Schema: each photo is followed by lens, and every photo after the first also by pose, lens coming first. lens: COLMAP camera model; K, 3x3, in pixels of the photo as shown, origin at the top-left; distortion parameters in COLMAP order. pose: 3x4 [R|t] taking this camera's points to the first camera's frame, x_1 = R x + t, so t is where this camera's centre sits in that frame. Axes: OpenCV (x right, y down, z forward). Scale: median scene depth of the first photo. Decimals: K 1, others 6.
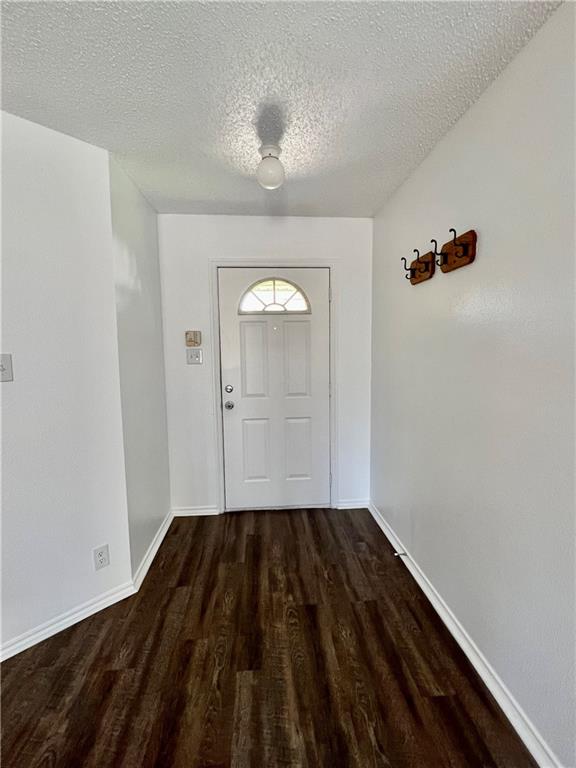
lens RADIAL K [[377.1, 0, 289.1], [0, 377.1, 387.1], [0, 0, 1]] dist [-0.000249, 0.000017]
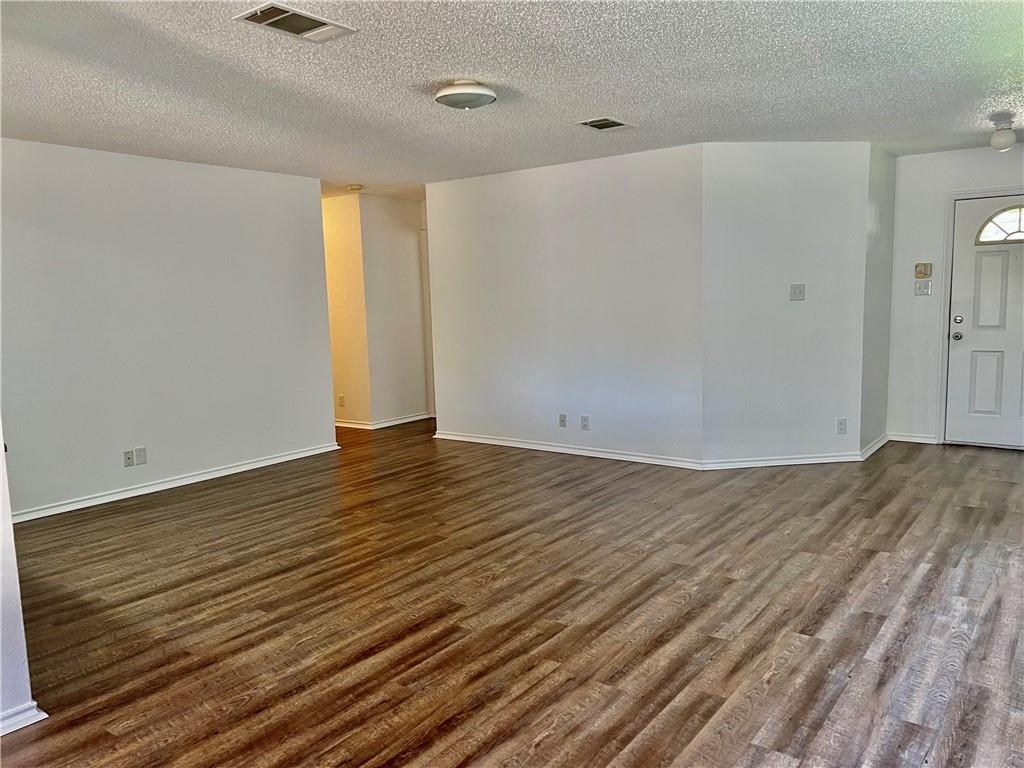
lens RADIAL K [[763.2, 0, 506.9], [0, 763.2, 387.8], [0, 0, 1]] dist [0.032175, -0.028112]
pose [[0.751523, 0.070132, -0.655969, 0.298470], [-0.055114, 0.997532, 0.043508, 0.165316], [0.657401, 0.003456, 0.753533, -1.357038]]
